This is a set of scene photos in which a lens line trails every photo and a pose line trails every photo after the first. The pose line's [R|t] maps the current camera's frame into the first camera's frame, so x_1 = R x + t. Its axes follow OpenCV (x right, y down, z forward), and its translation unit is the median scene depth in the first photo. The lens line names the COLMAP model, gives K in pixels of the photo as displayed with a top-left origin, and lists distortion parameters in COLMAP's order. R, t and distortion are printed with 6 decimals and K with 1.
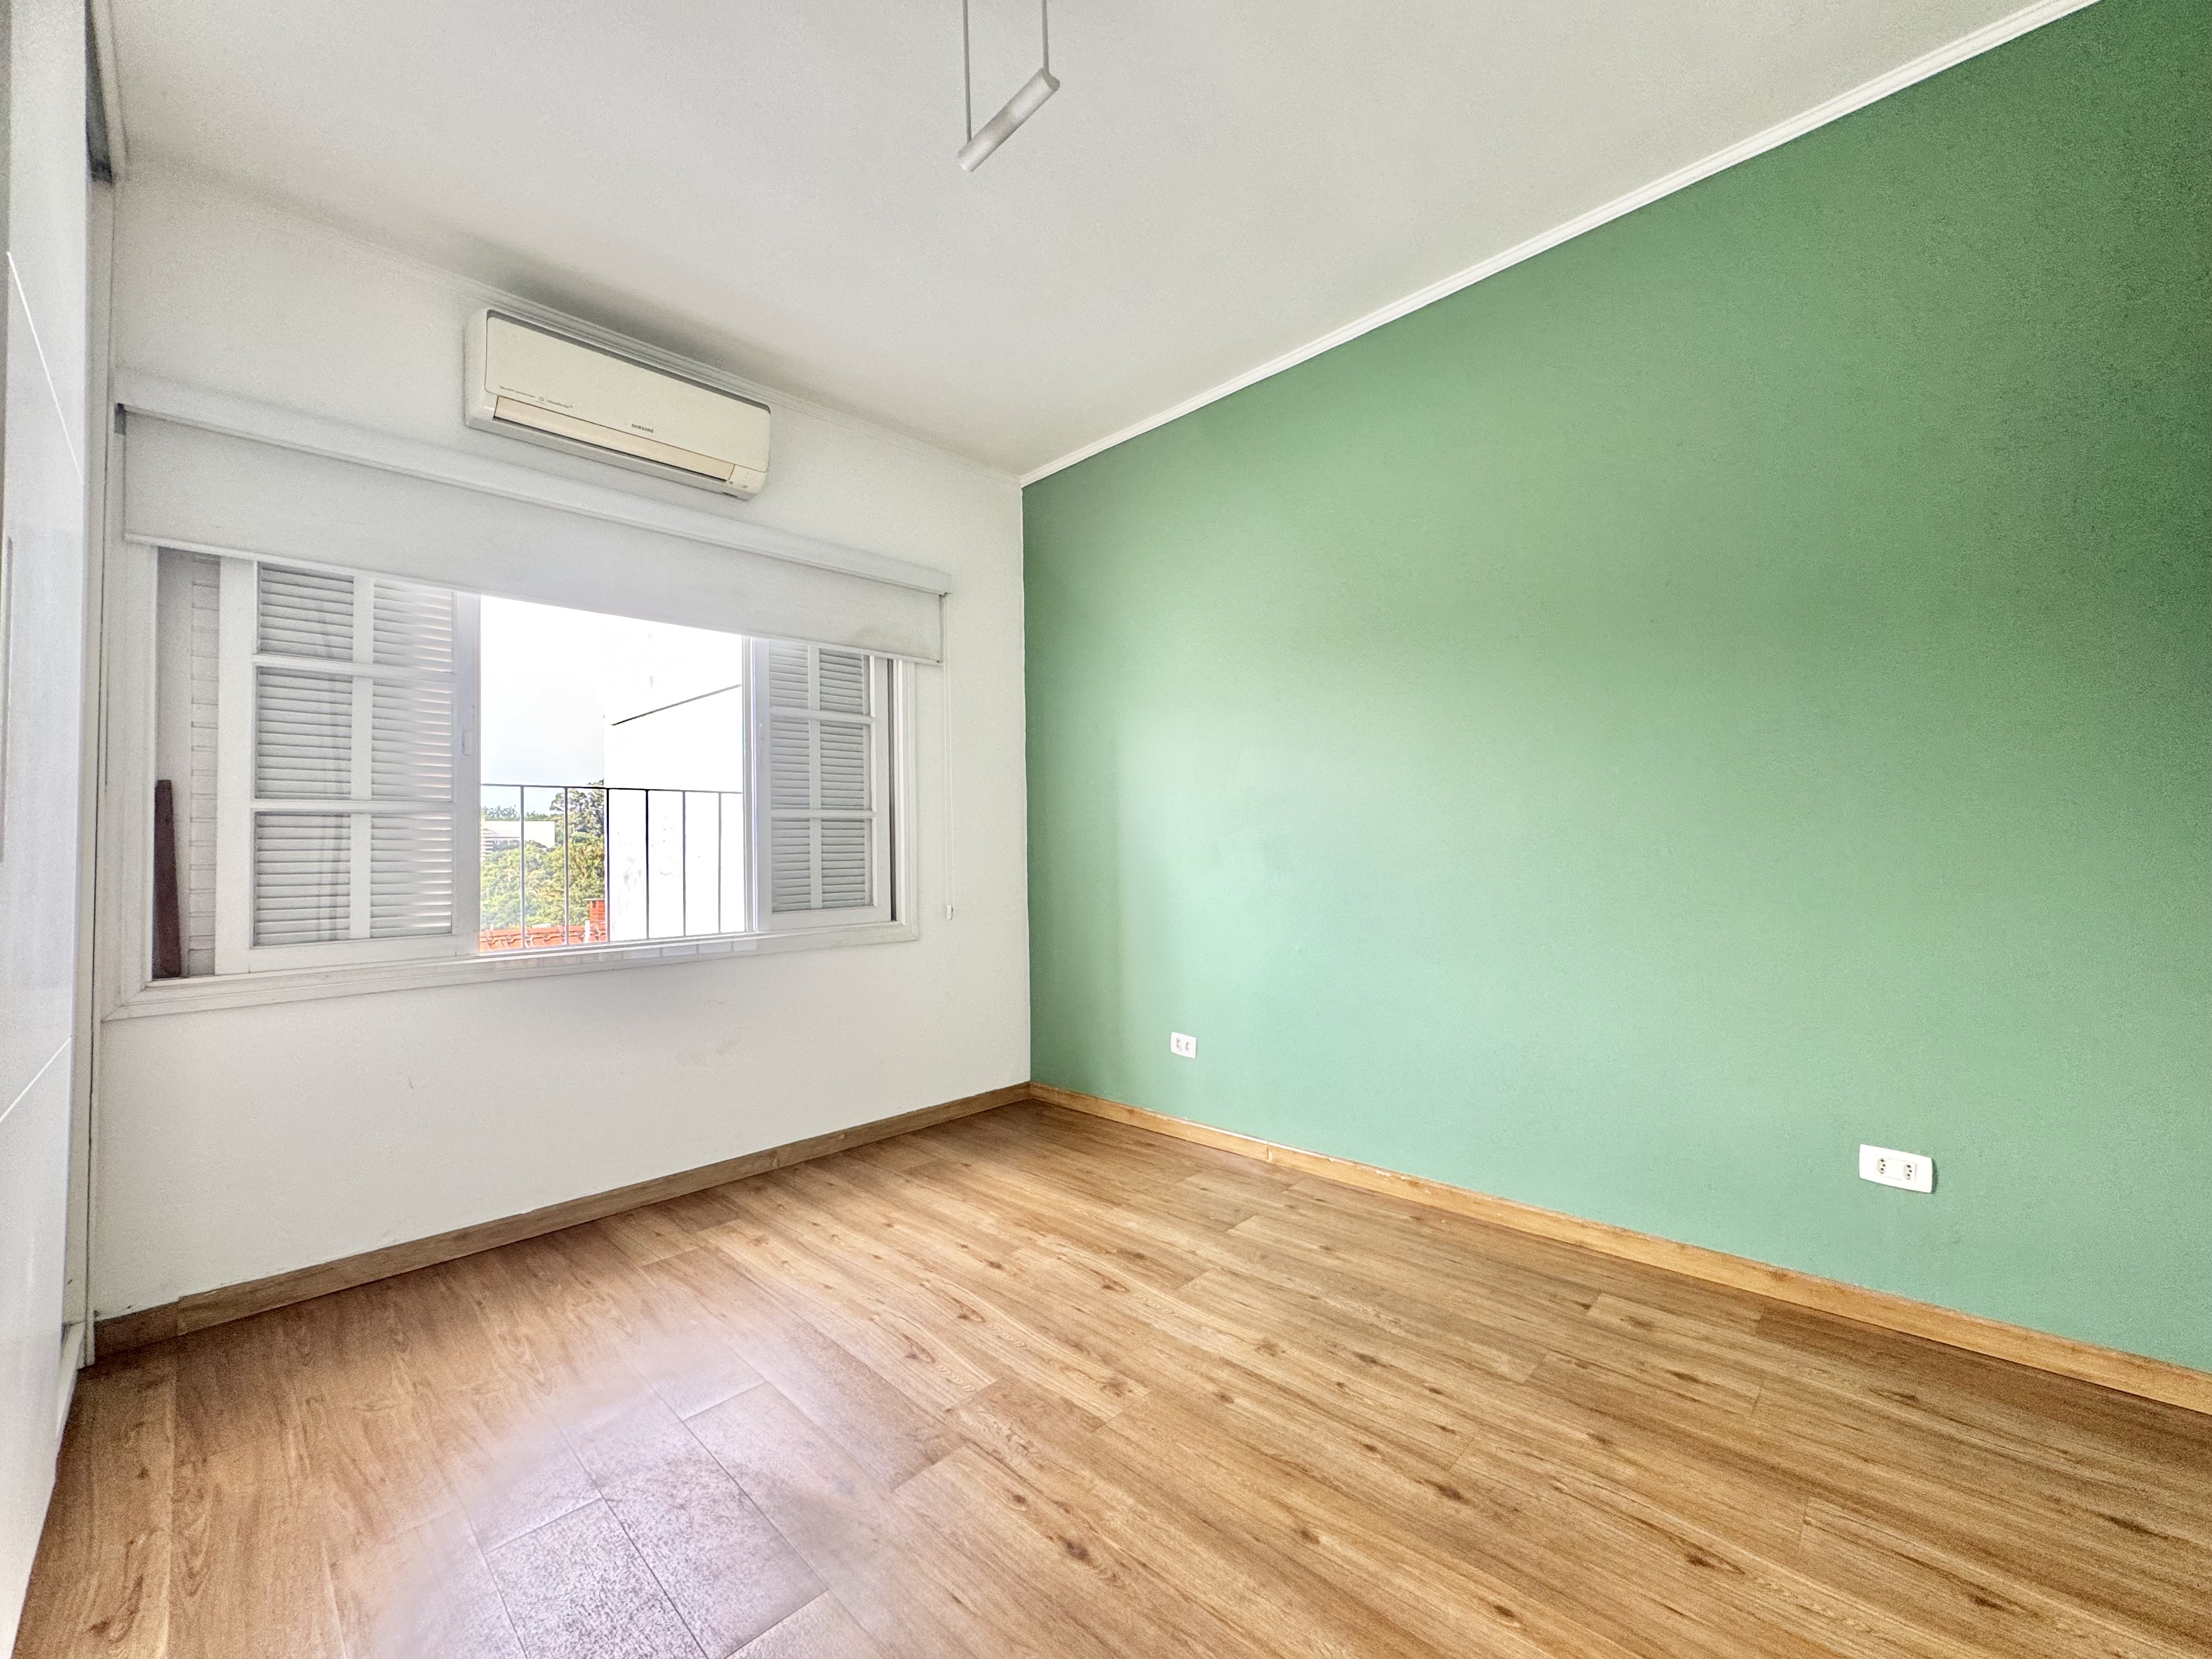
lens RADIAL K [[881.0, 0, 1097.3], [0, 881.0, 823.0], [0, 0, 1]] dist [-0.004388, 0.000864]
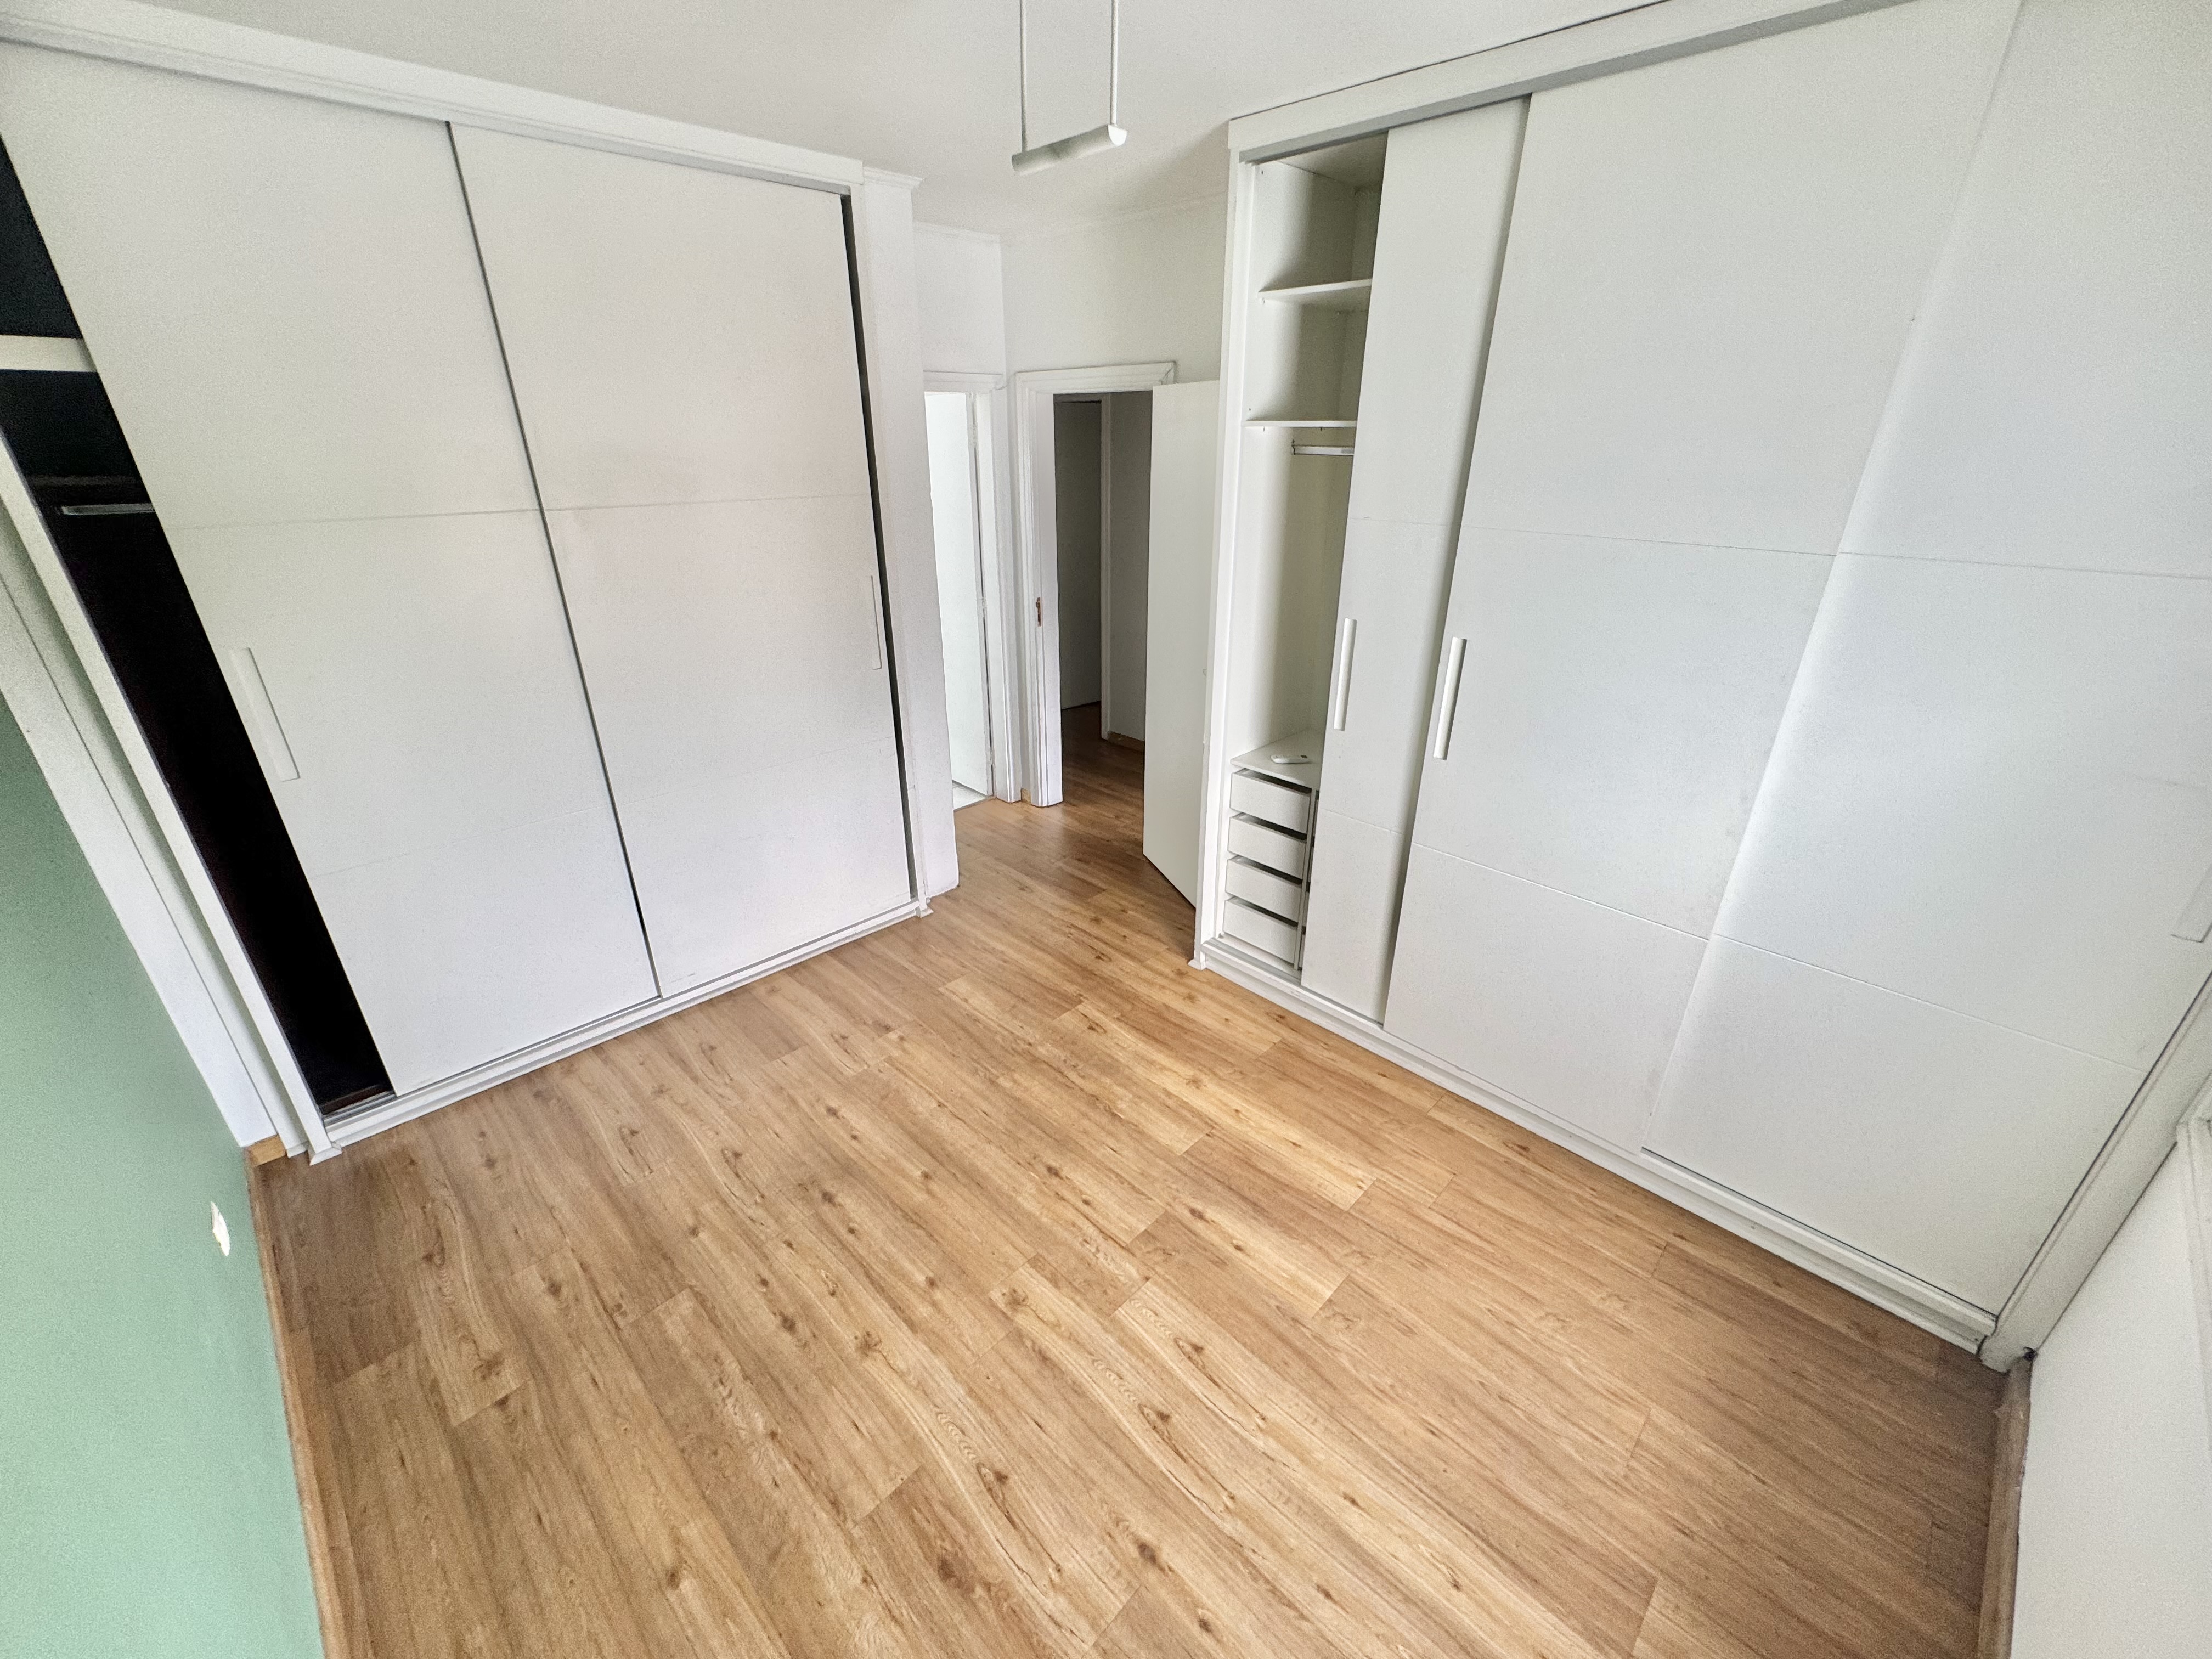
lens RADIAL K [[881.0, 0, 1112.8], [0, 881.0, 832.1], [0, 0, 1]] dist [-0.004388, 0.000864]
pose [[-0.999889, 0.014257, 0.004240, -0.123953], [0.014785, 0.921555, 0.387965, -0.409487], [0.001624, 0.387985, -0.921664, 1.805734]]
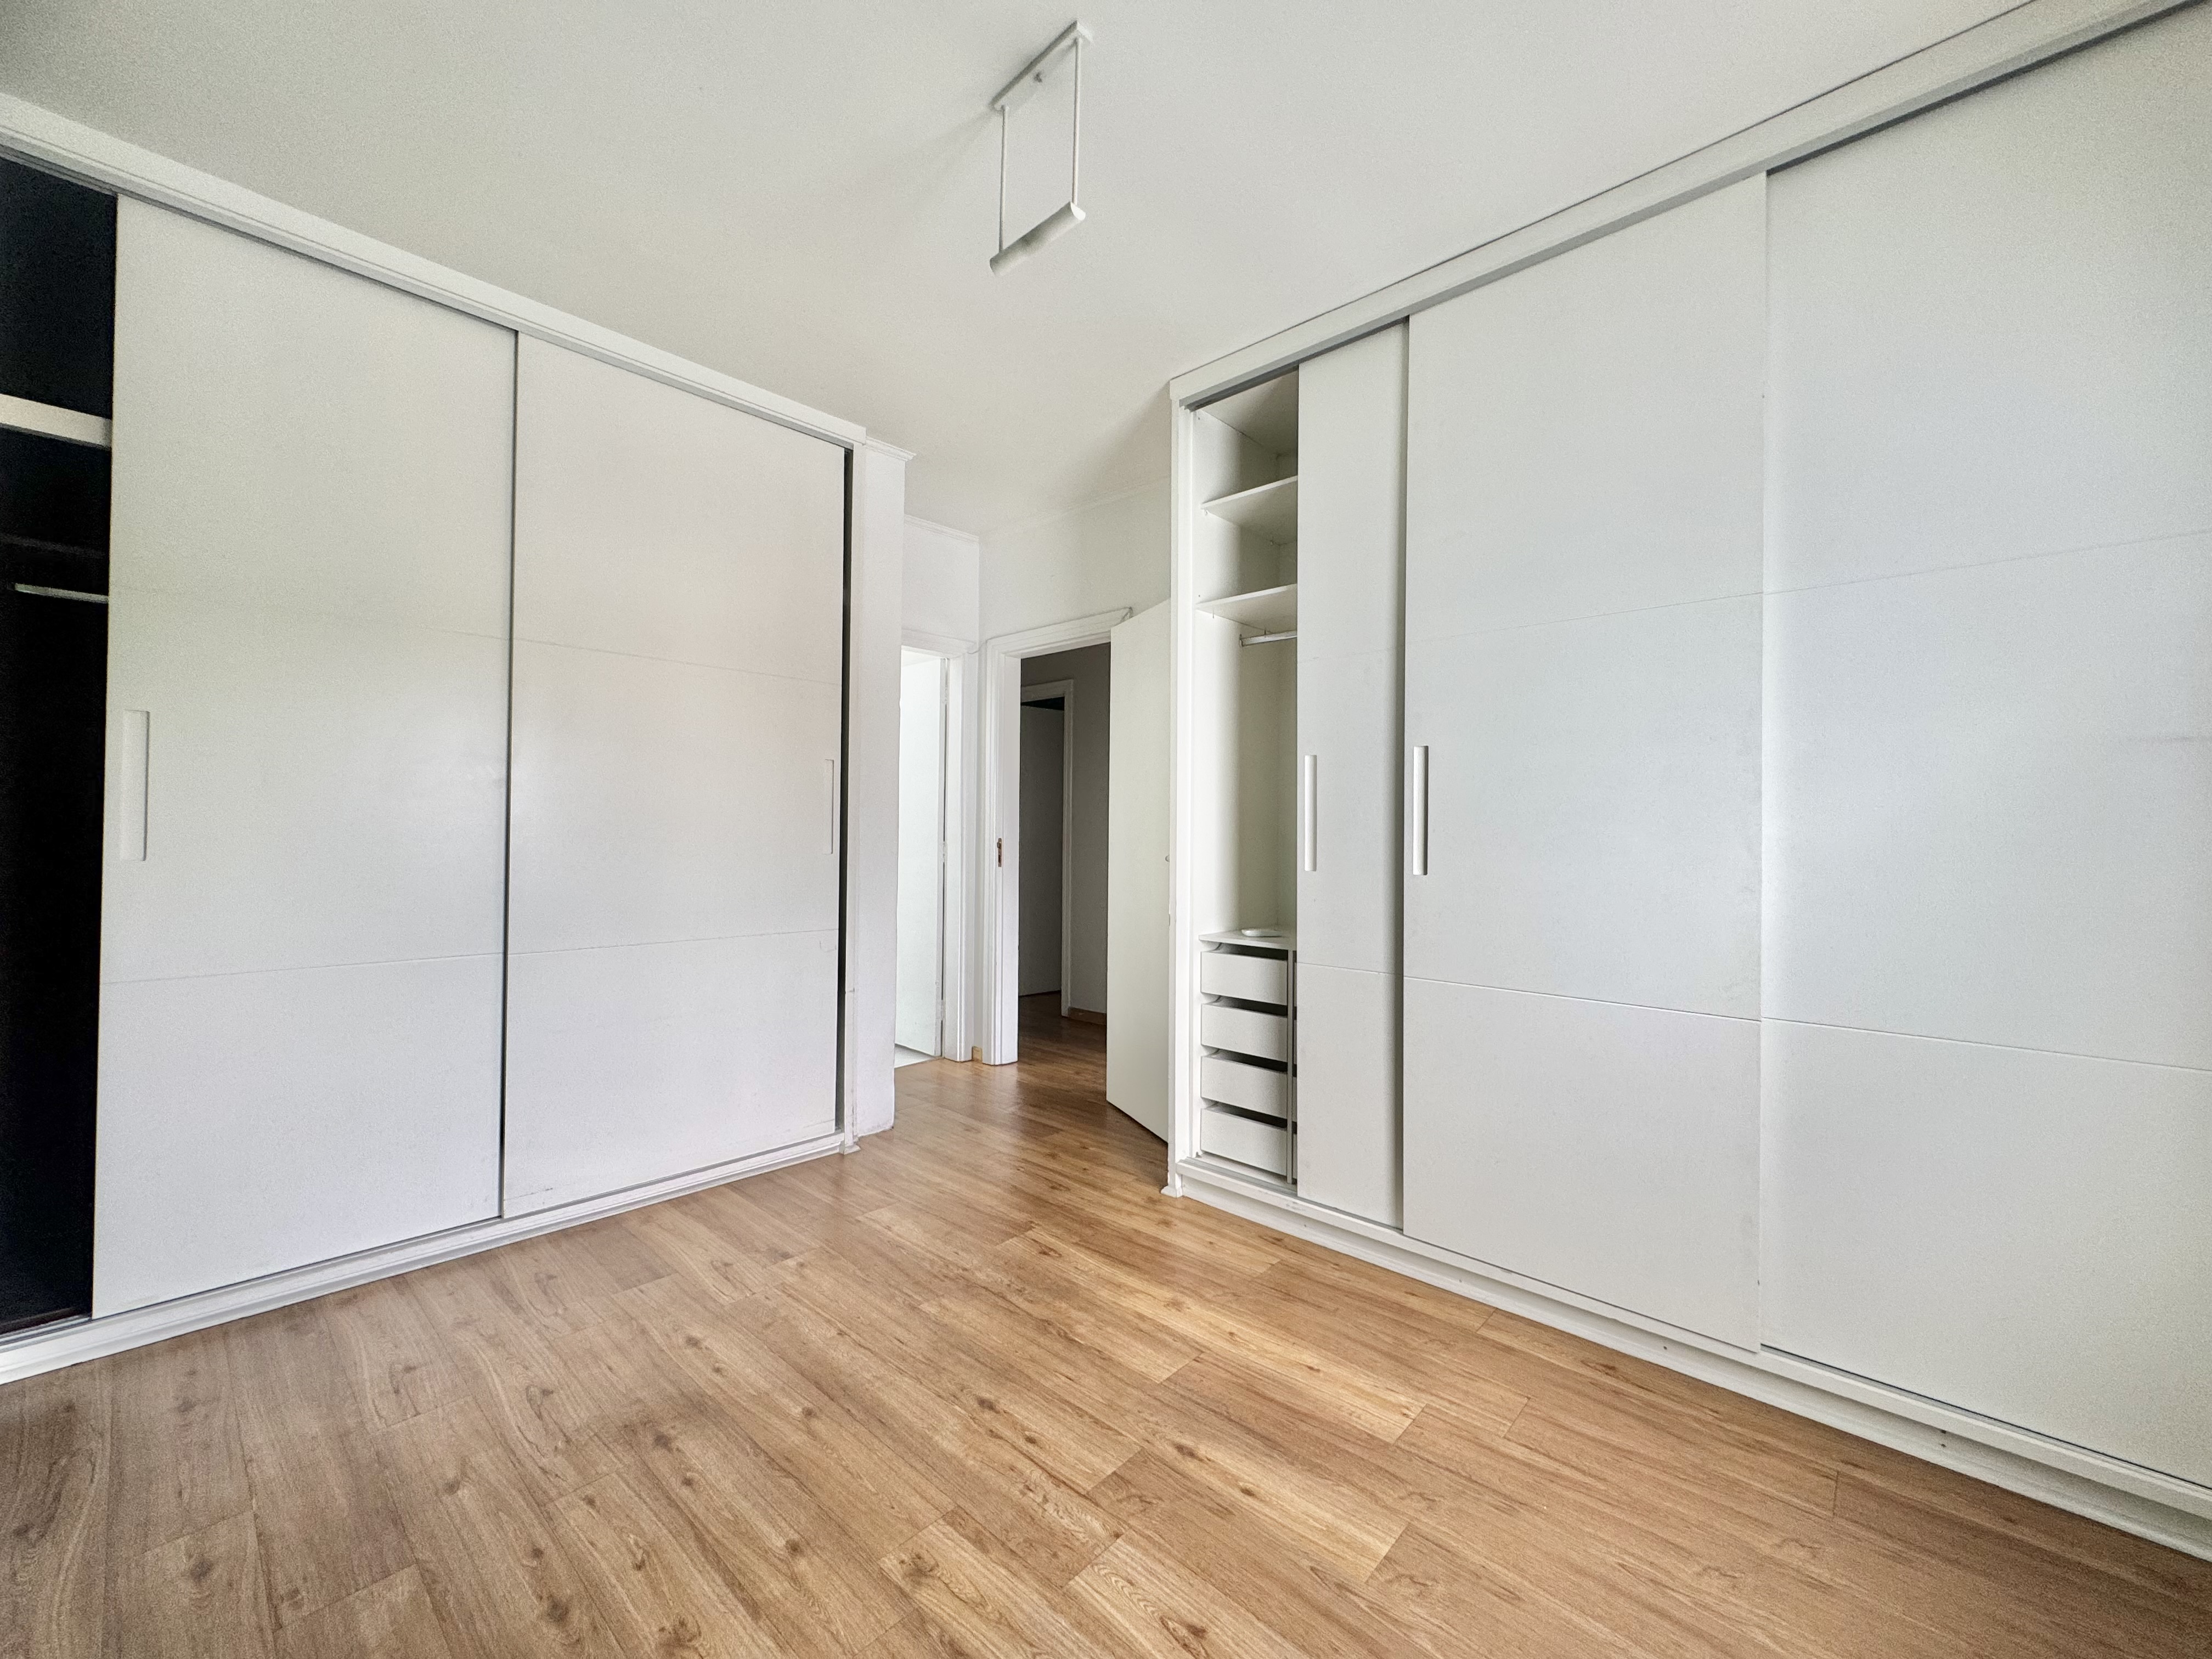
lens RADIAL K [[881.0, 0, 1112.1], [0, 881.0, 830.8], [0, 0, 1]] dist [-0.004388, 0.000864]
pose [[-0.999014, 0.009316, -0.043417, -0.122770], [0.010724, 0.999420, -0.032313, -0.005536], [0.043091, -0.032747, -0.998534, 1.769079]]
